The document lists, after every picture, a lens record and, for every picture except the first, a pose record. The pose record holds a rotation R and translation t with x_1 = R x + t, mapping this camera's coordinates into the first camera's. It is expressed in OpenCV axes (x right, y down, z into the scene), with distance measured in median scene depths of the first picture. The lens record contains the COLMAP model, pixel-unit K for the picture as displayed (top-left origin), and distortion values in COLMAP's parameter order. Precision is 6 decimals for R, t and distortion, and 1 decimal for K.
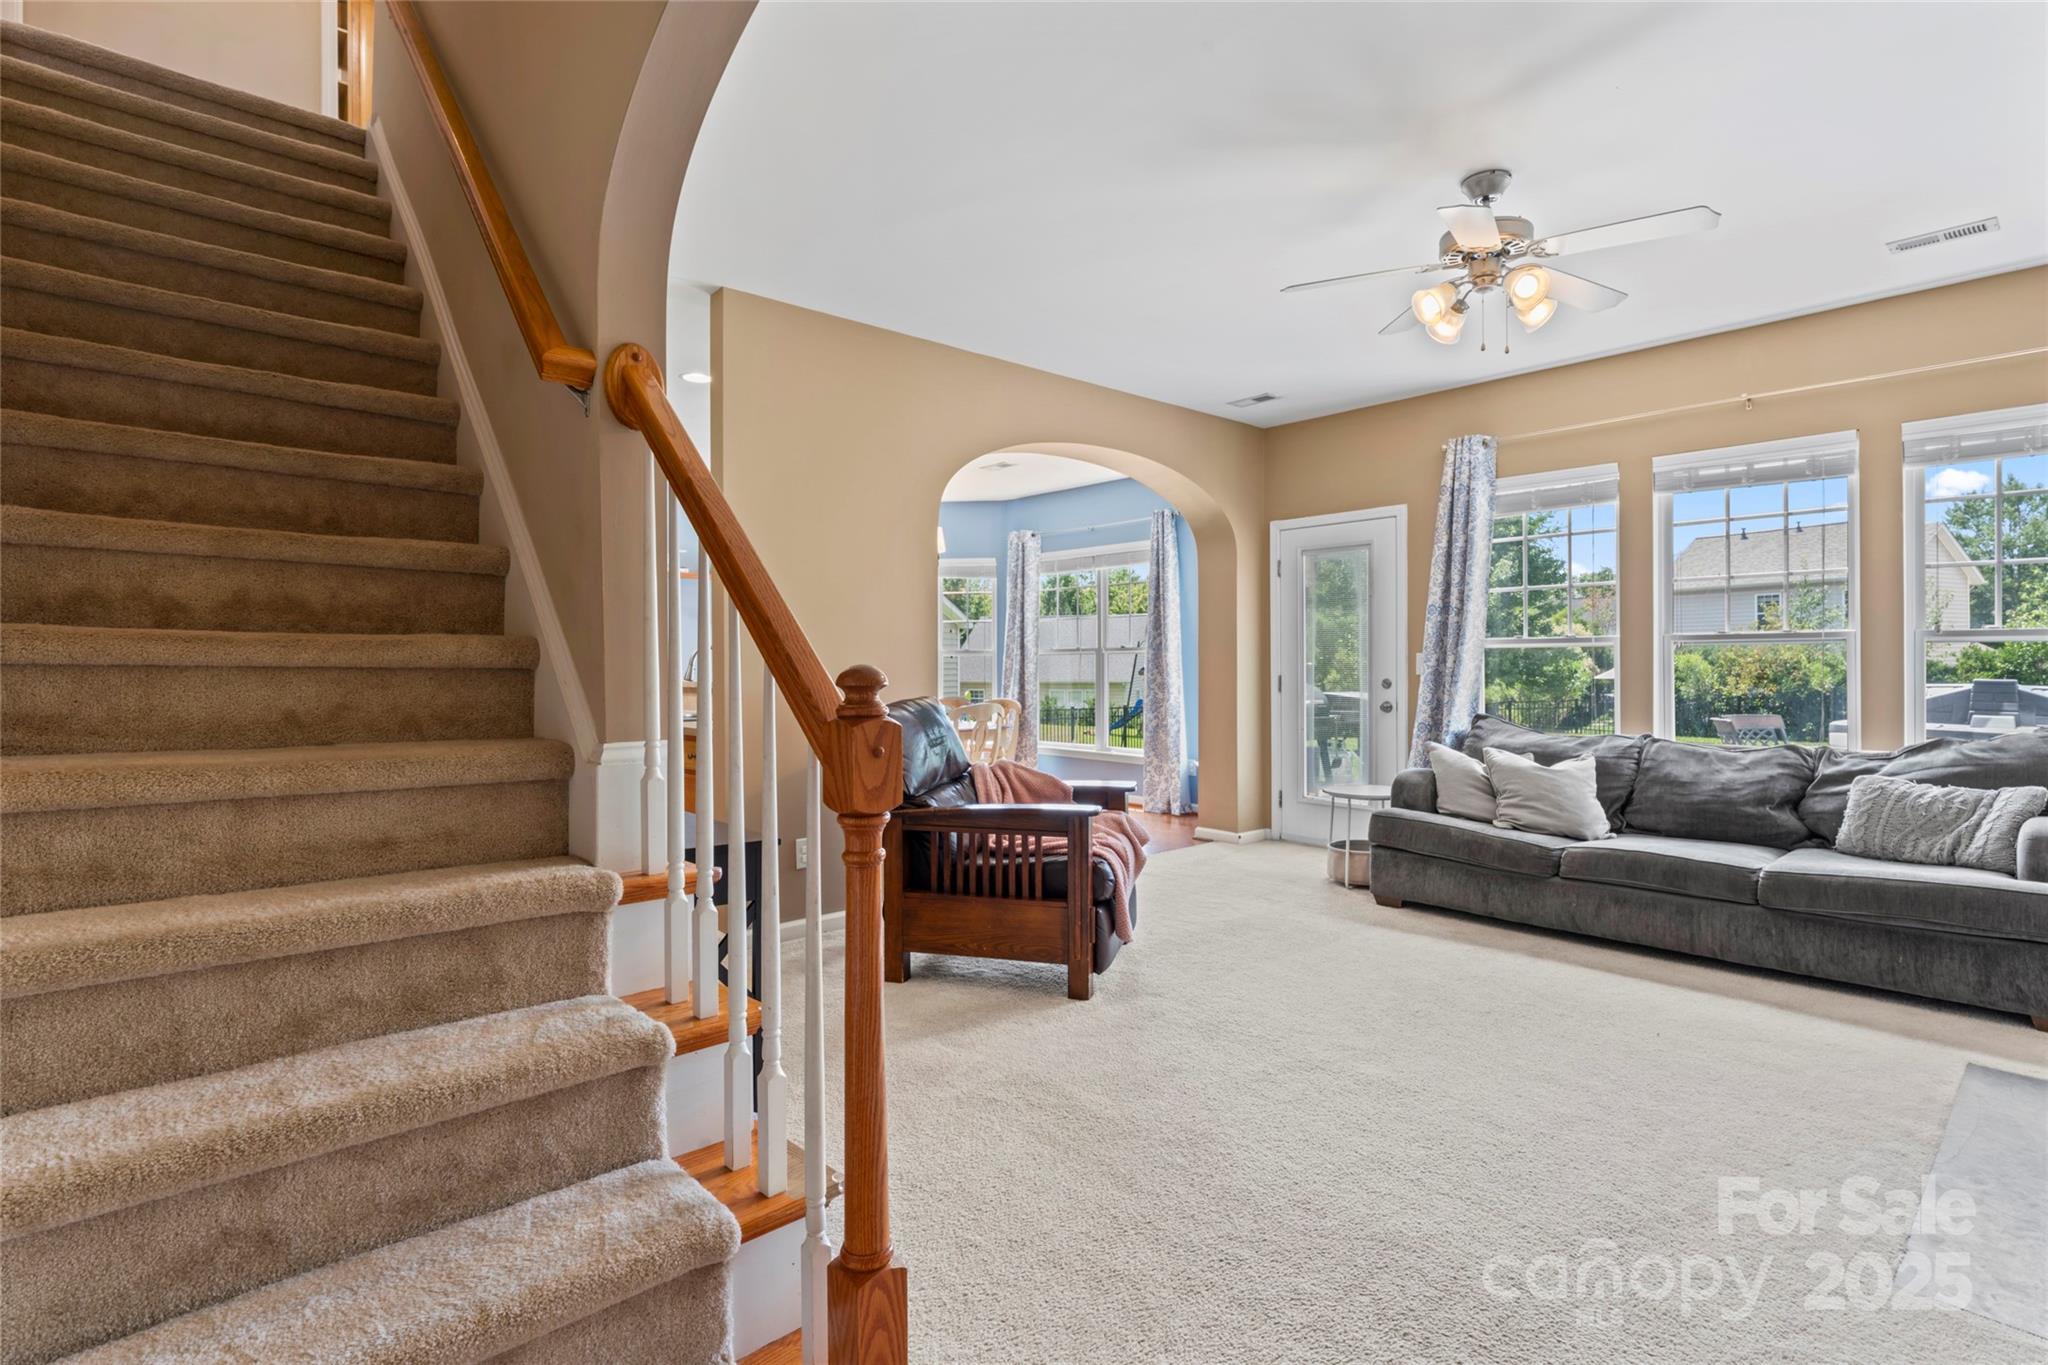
lens RADIAL K [[994.1, 0, 1019.2], [0, 994.1, 674.7], [0, 0, 1]] dist [0.001987, 0.000045]
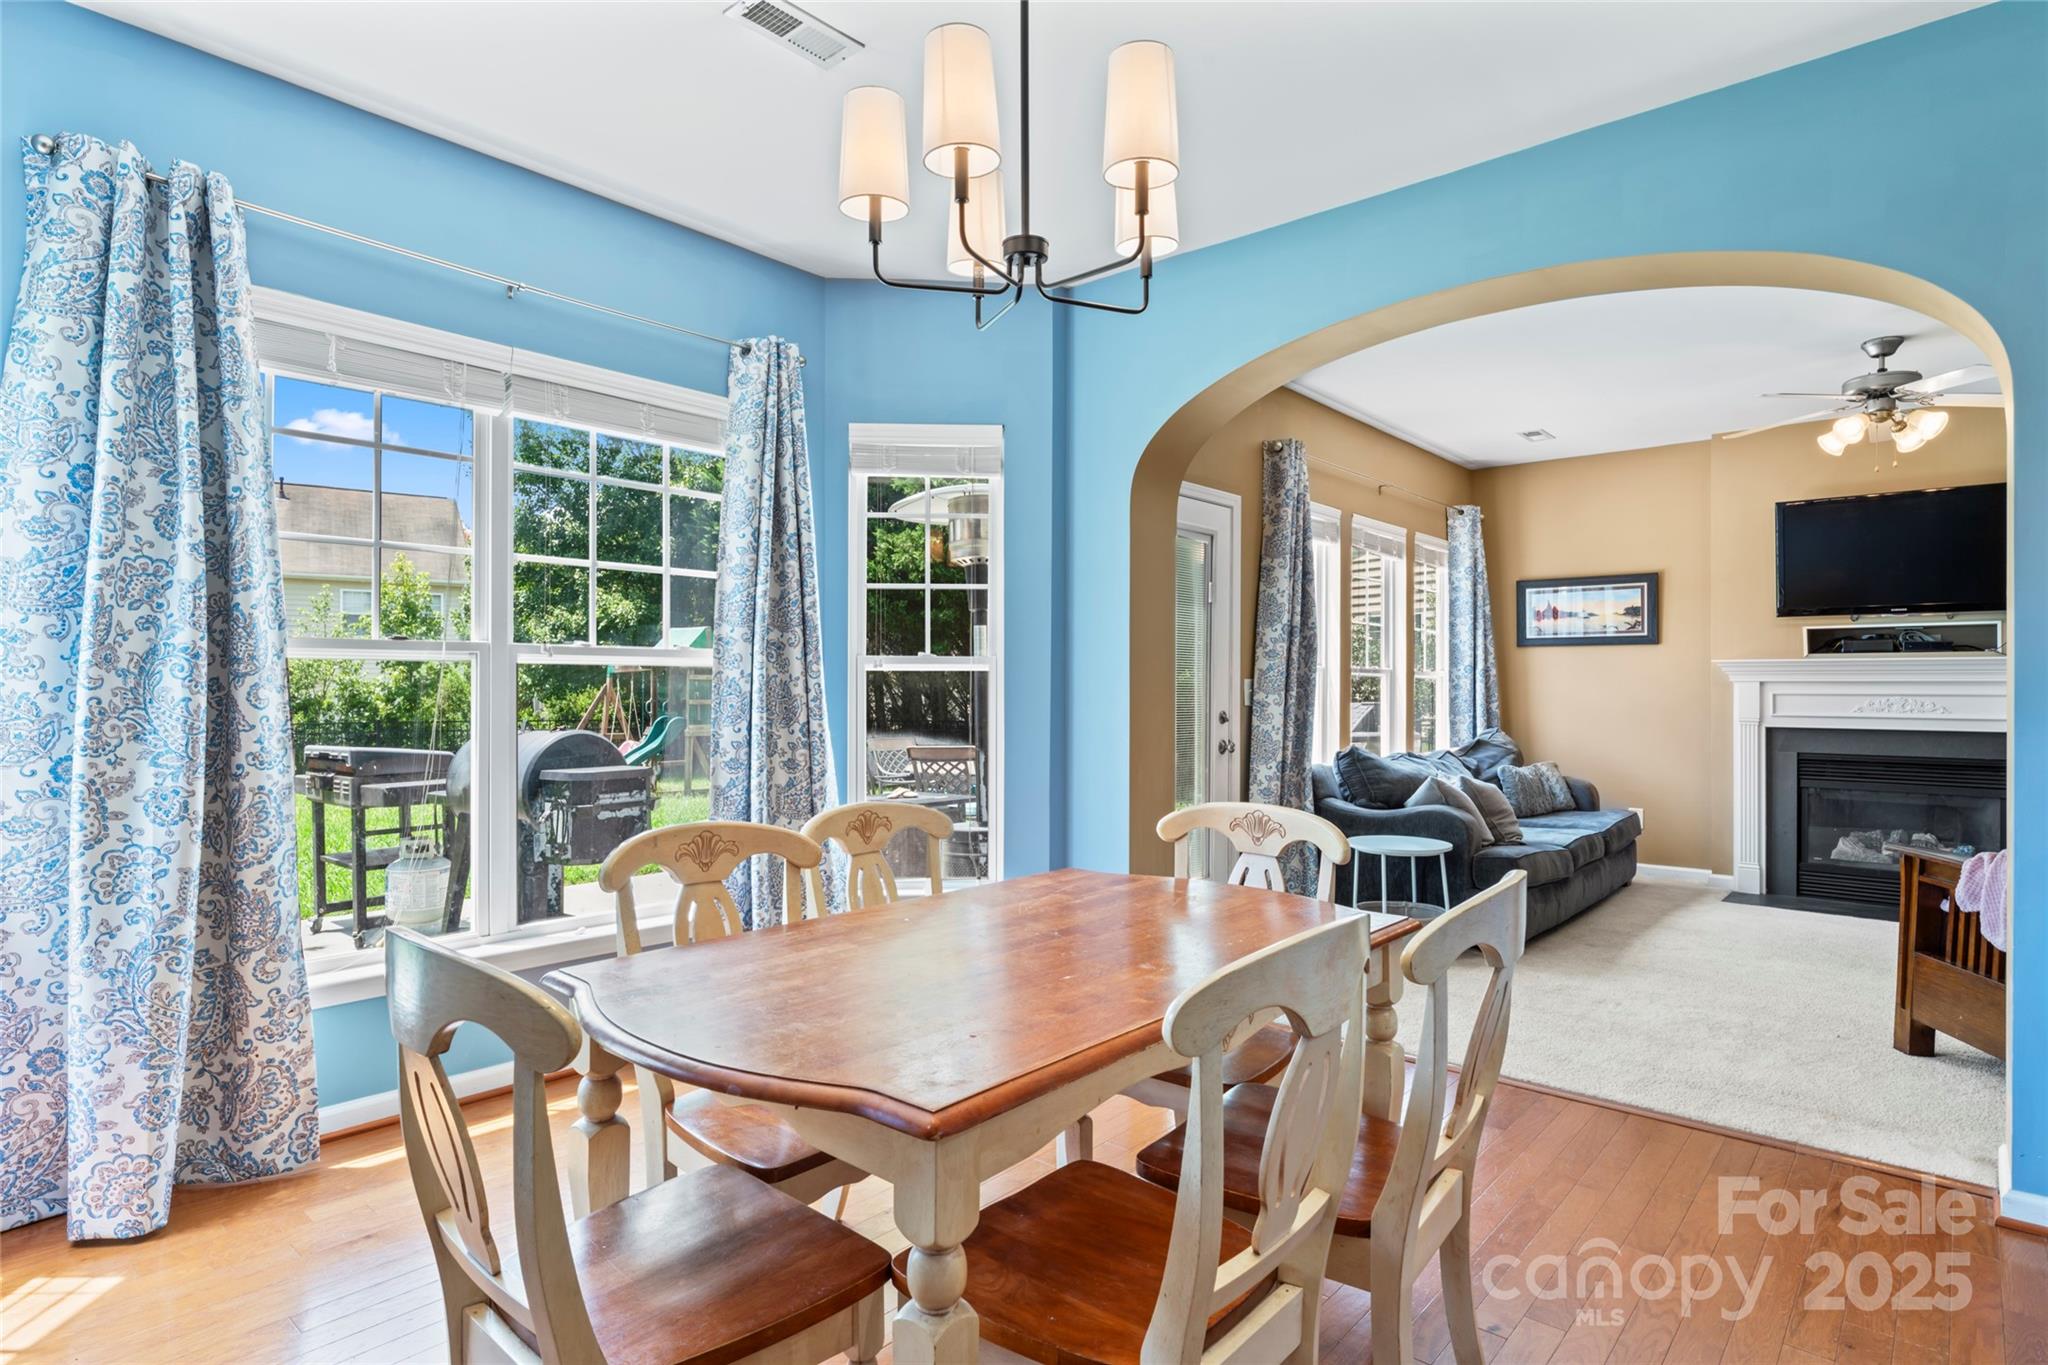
lens RADIAL K [[1080.1, 0, 1018.3], [0, 1080.1, 681.9], [0, 0, 1]] dist [-0.000338, 0.000142]
pose [[-0.130059, 0.007179, 0.991480, -0.534020], [0.009348, 0.999938, -0.006014, -0.018481], [-0.991462, 0.008487, -0.130118, 1.500679]]
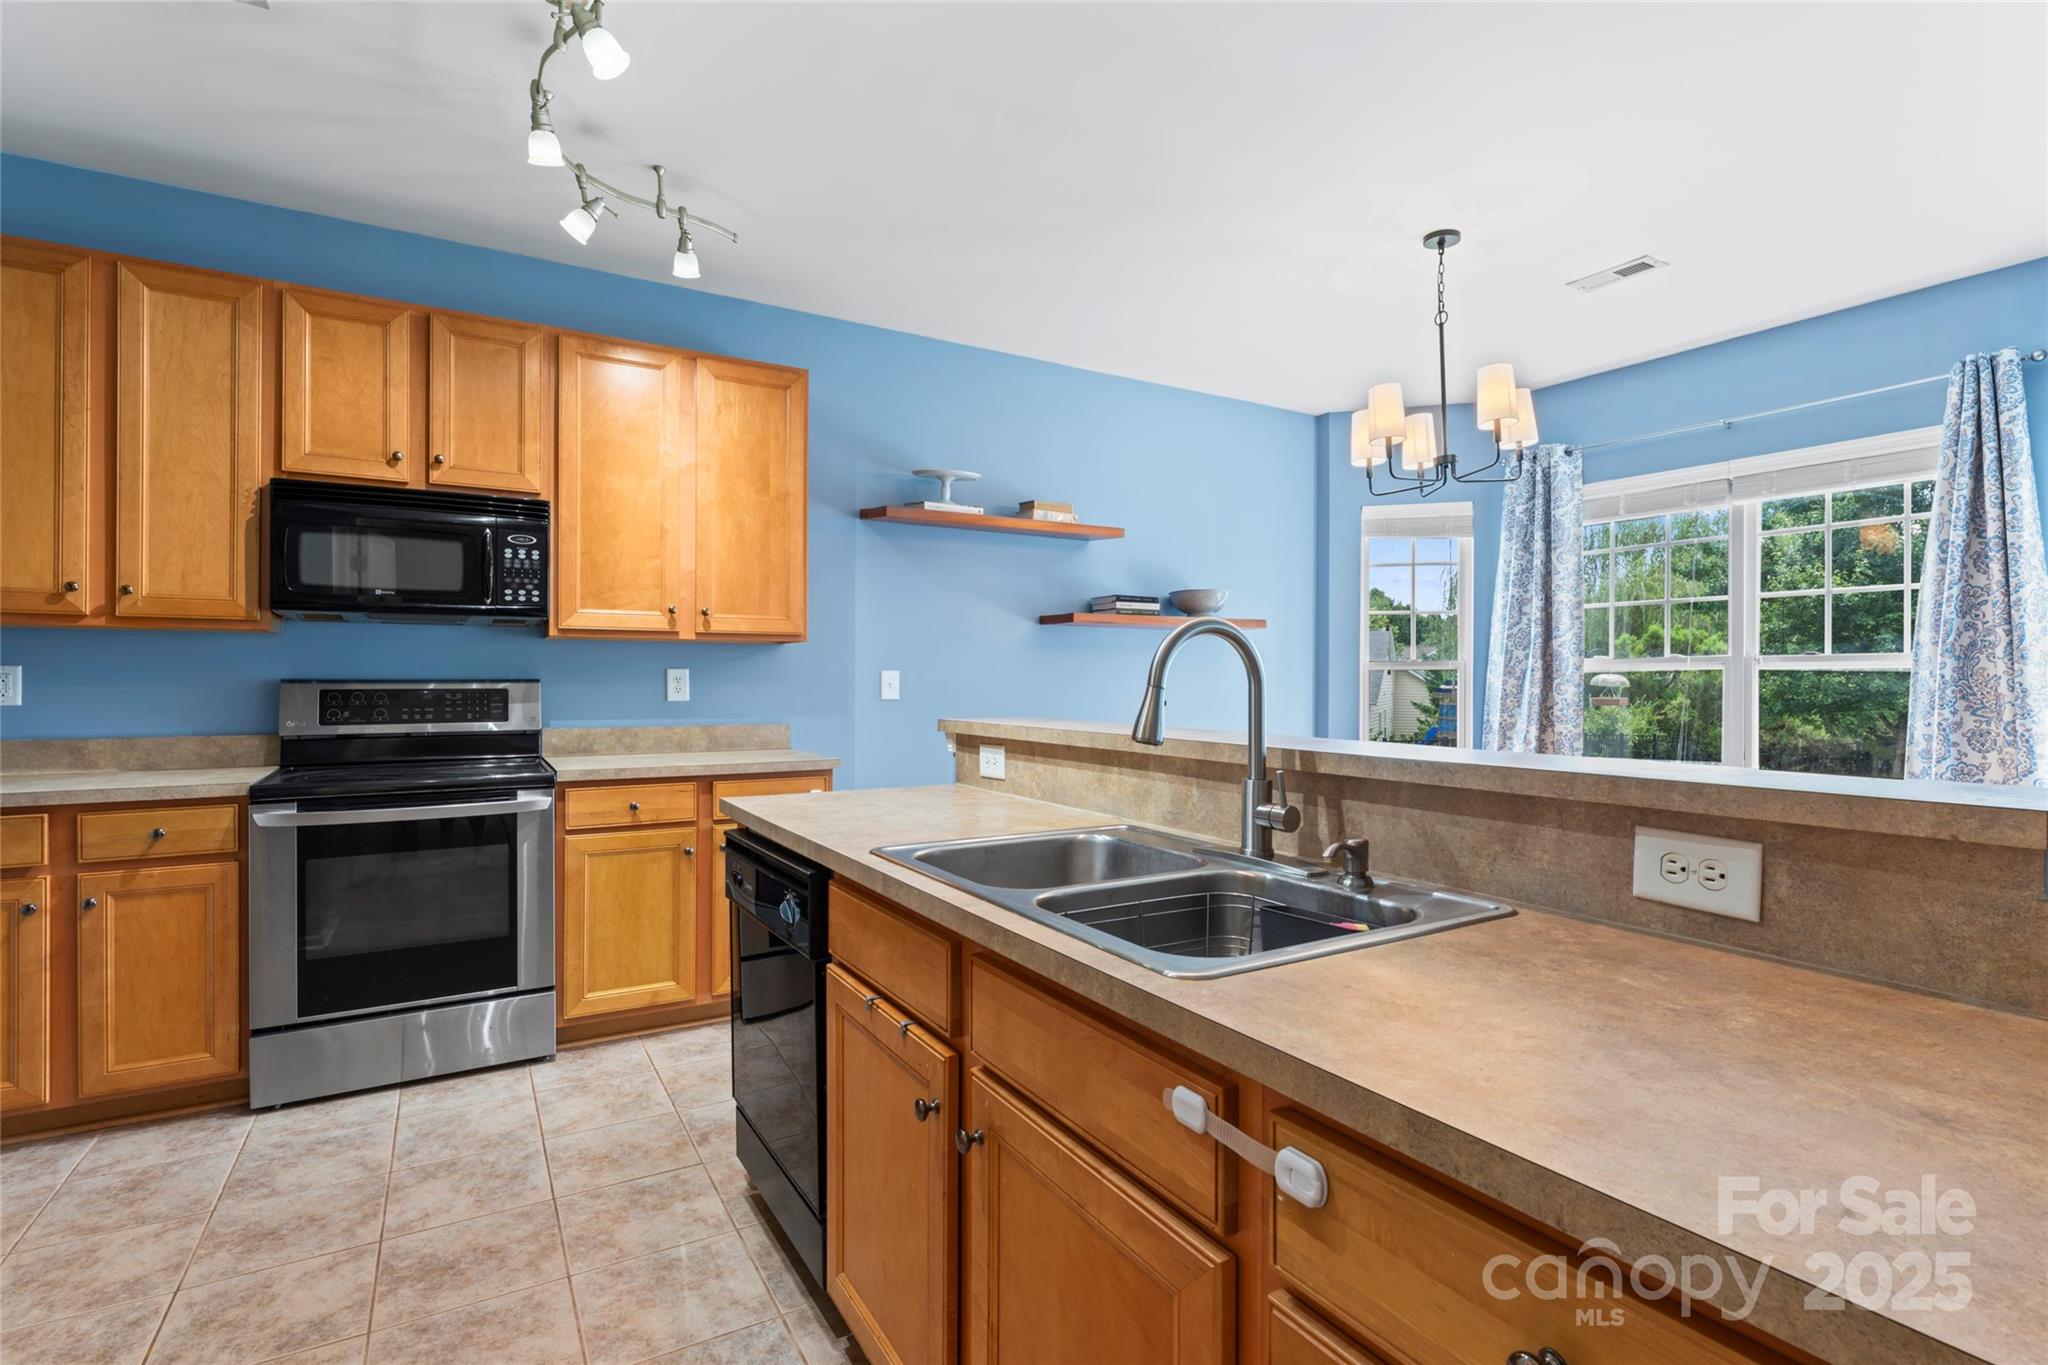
lens RADIAL K [[968.7, 0, 1025.5], [0, 968.7, 680.3], [0, 0, 1]] dist [-0.002197, 0.000434]
pose [[0.983840, 0.007354, -0.178898, -0.329622], [-0.009509, 0.999892, -0.011190, -0.010706], [0.178797, 0.012710, 0.983804, 0.754458]]
